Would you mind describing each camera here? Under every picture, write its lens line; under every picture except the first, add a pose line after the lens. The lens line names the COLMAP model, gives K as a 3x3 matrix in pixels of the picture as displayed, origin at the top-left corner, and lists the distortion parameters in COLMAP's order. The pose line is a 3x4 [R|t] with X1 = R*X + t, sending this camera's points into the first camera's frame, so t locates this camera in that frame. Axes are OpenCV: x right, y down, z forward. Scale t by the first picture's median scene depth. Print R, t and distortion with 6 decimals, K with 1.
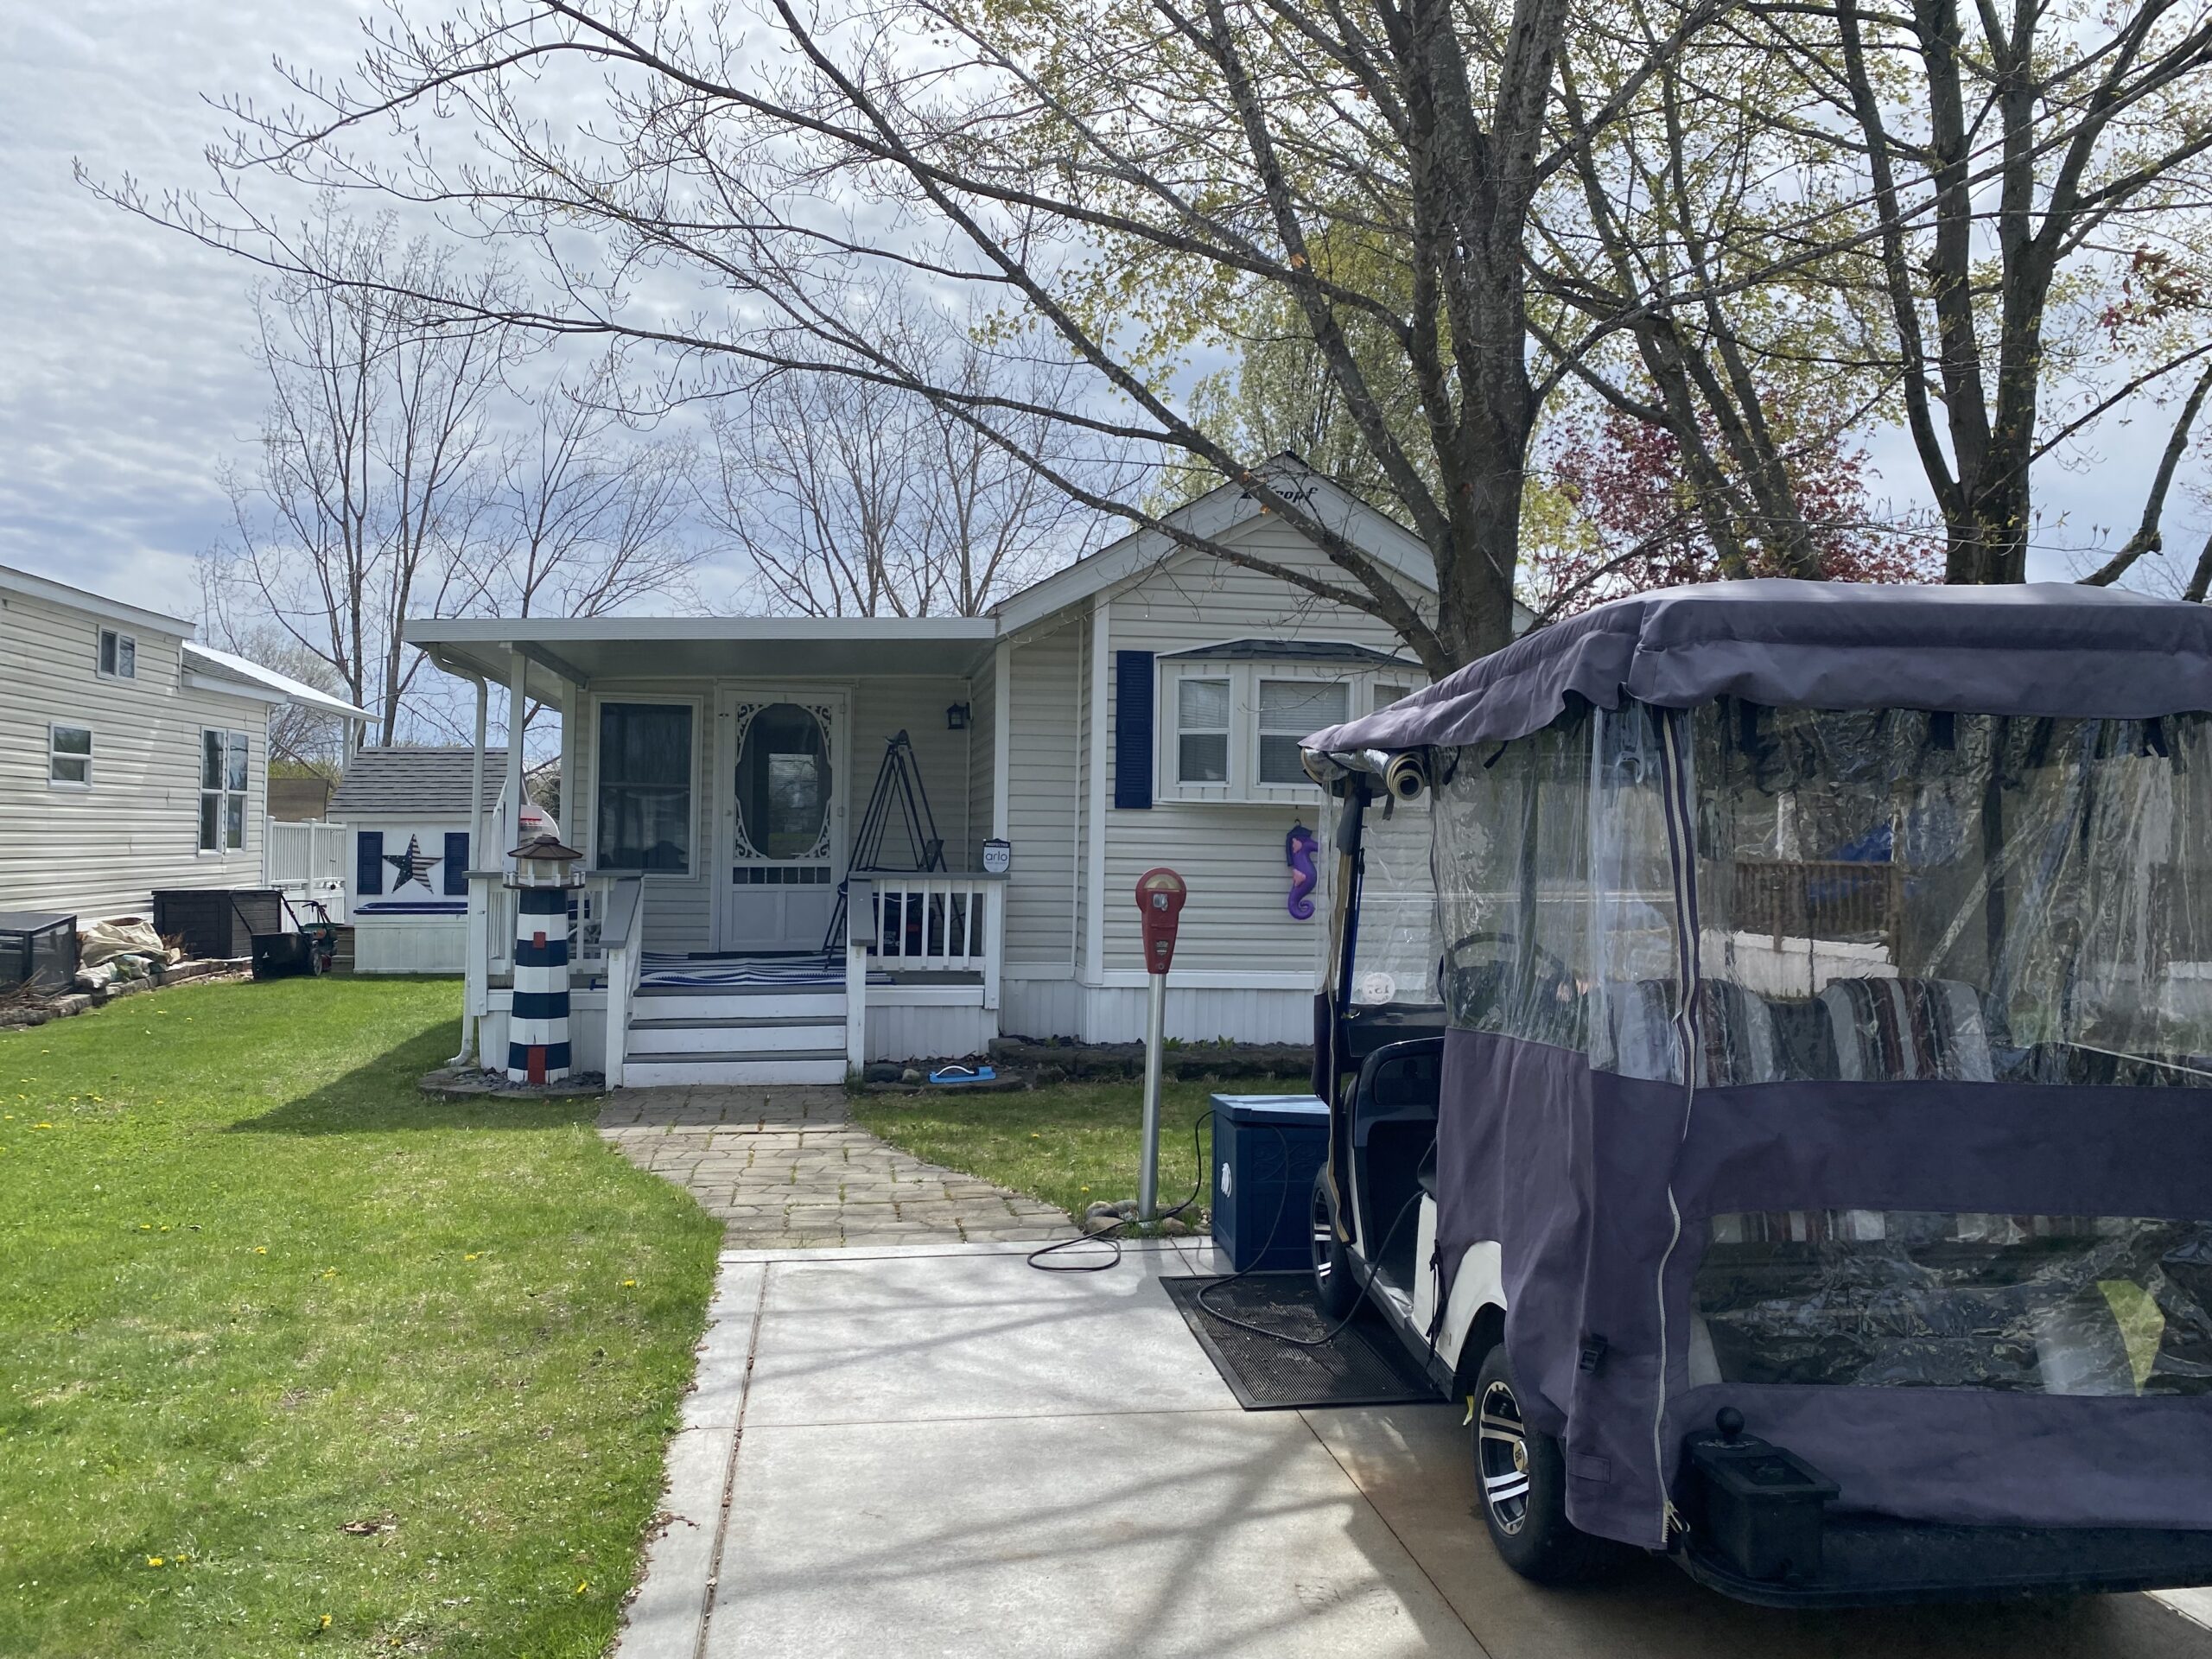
lens RADIAL K [[1666.8, 0, 1161.2], [0, 1666.8, 828.9], [0, 0, 1]] dist [0.004220, -0.000572]
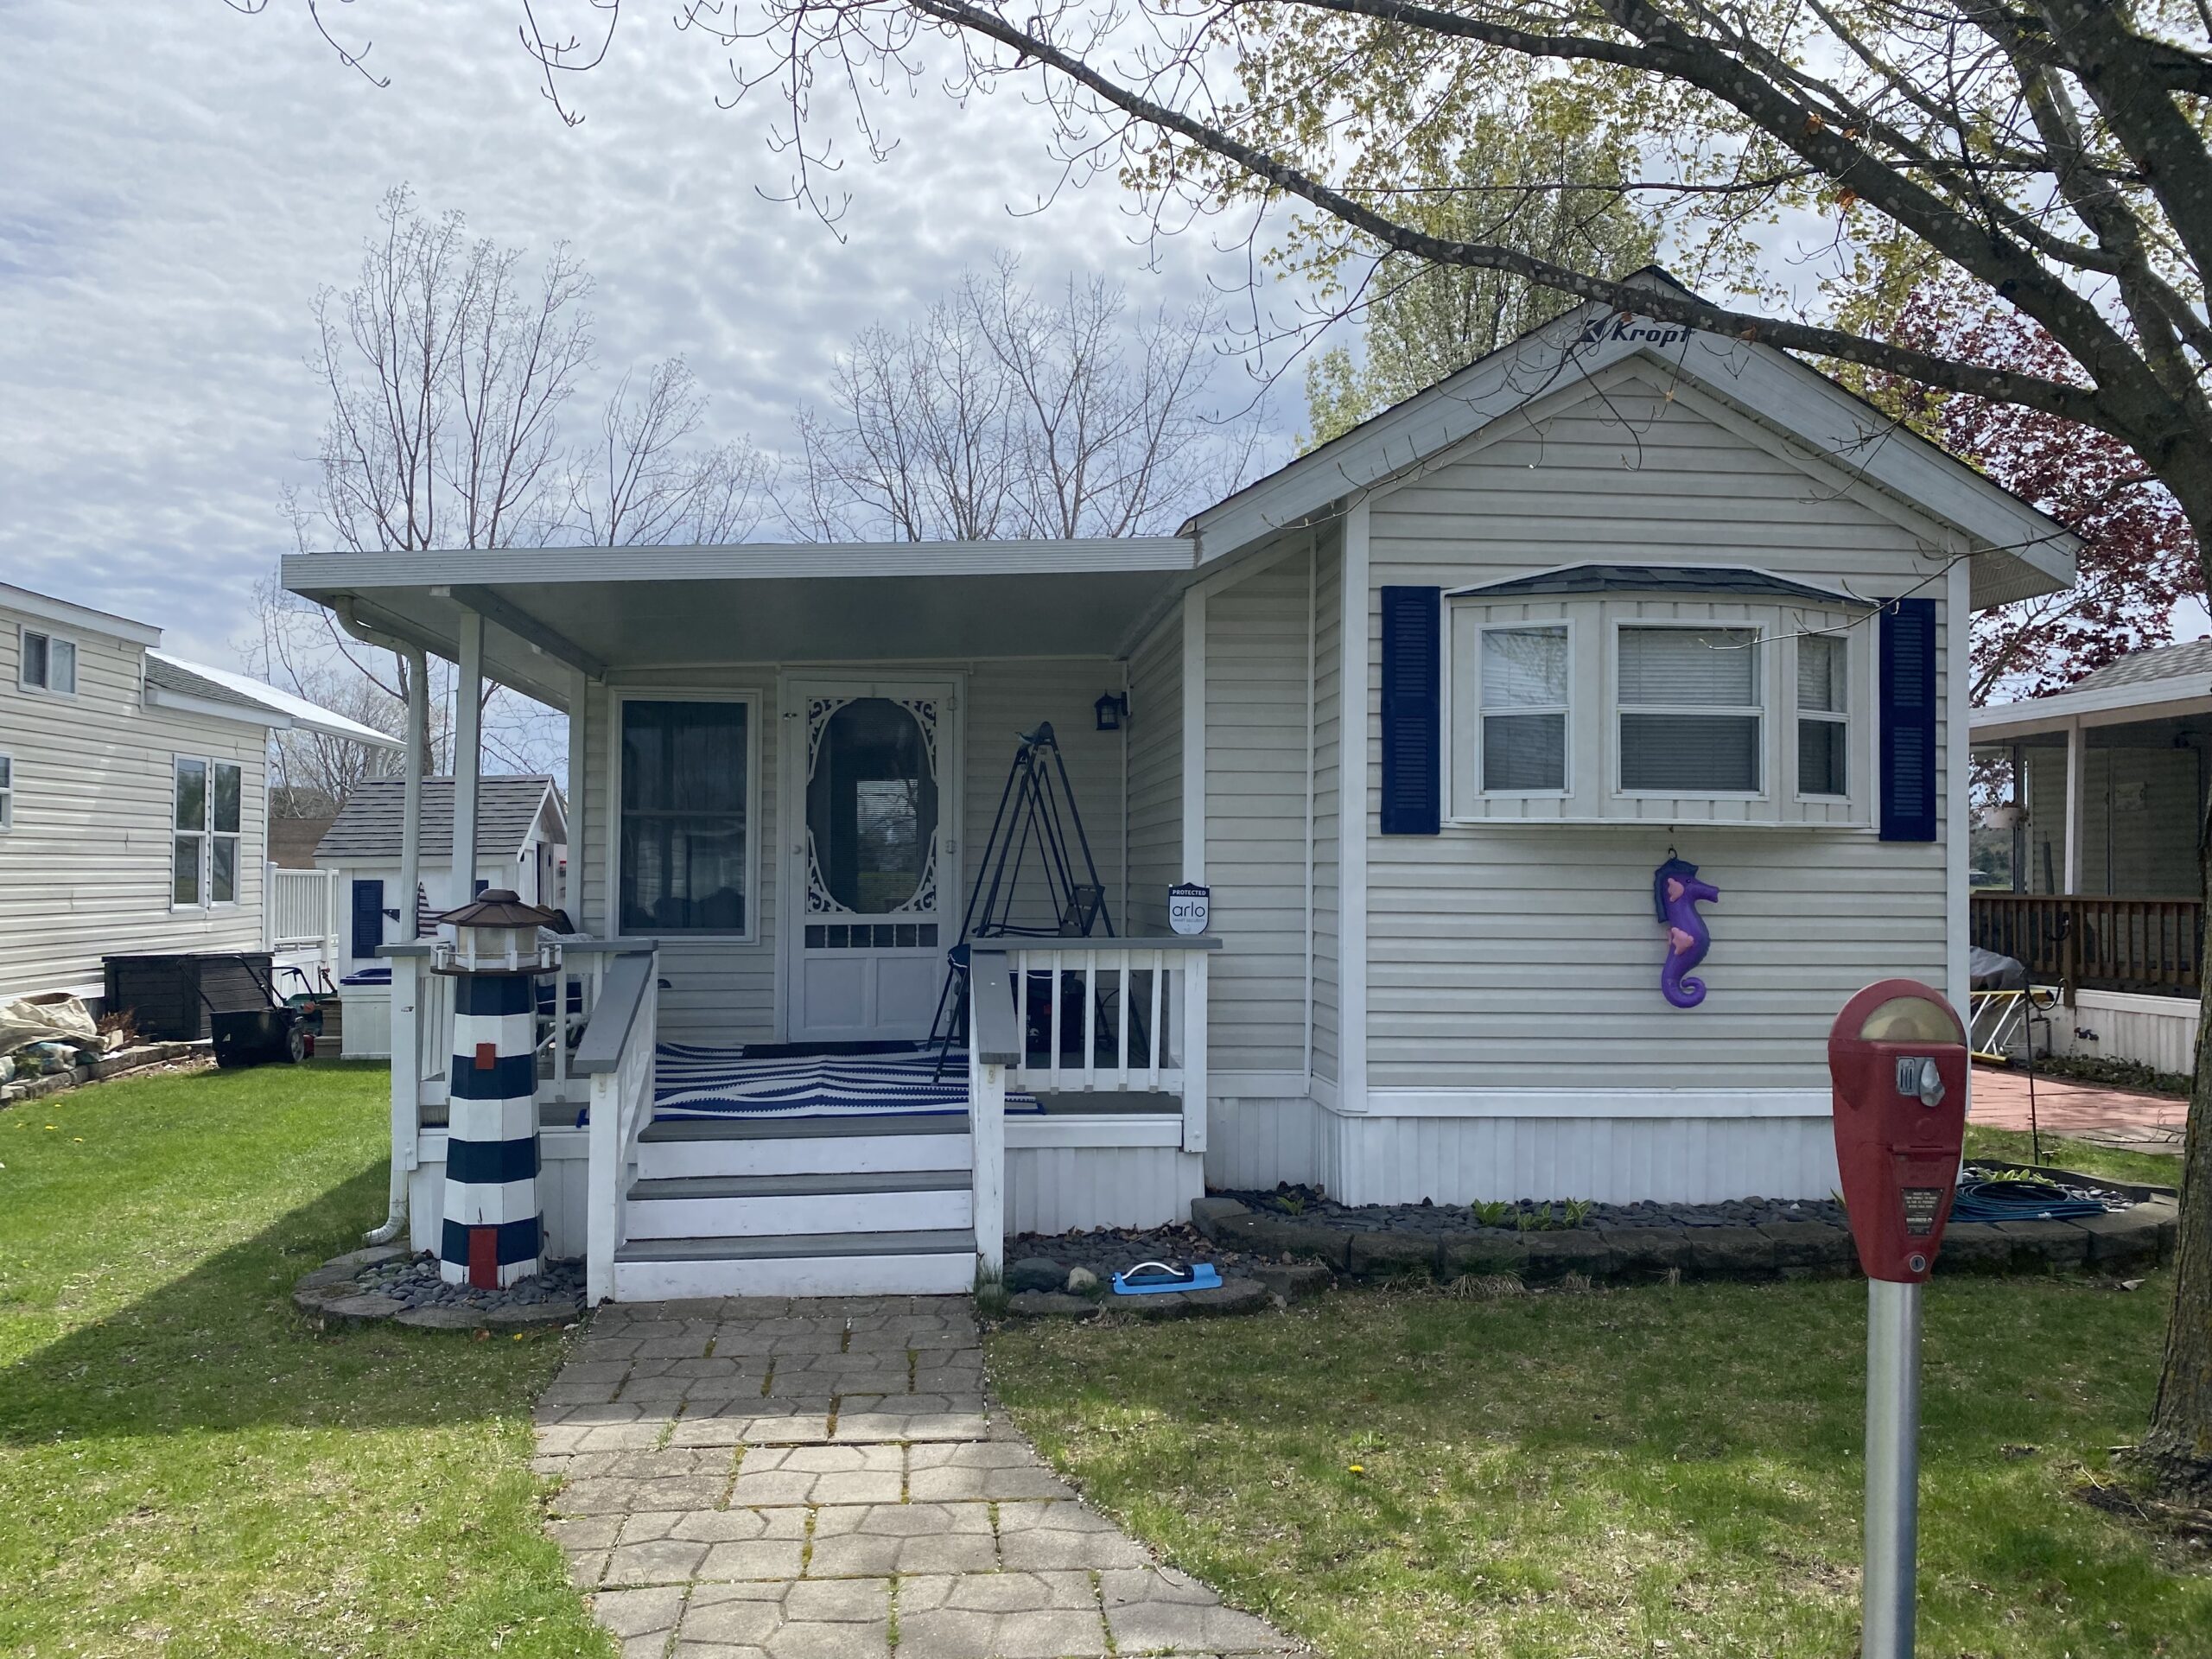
lens RADIAL K [[1675.1, 0, 1106.0], [0, 1675.1, 853.0], [0, 0, 1]] dist [0.030515, 0.000500]
pose [[0.996080, -0.012598, -0.087551, -0.076123], [0.011992, 0.999900, -0.007443, -0.001681], [0.087636, 0.006364, 0.996132, 0.348735]]
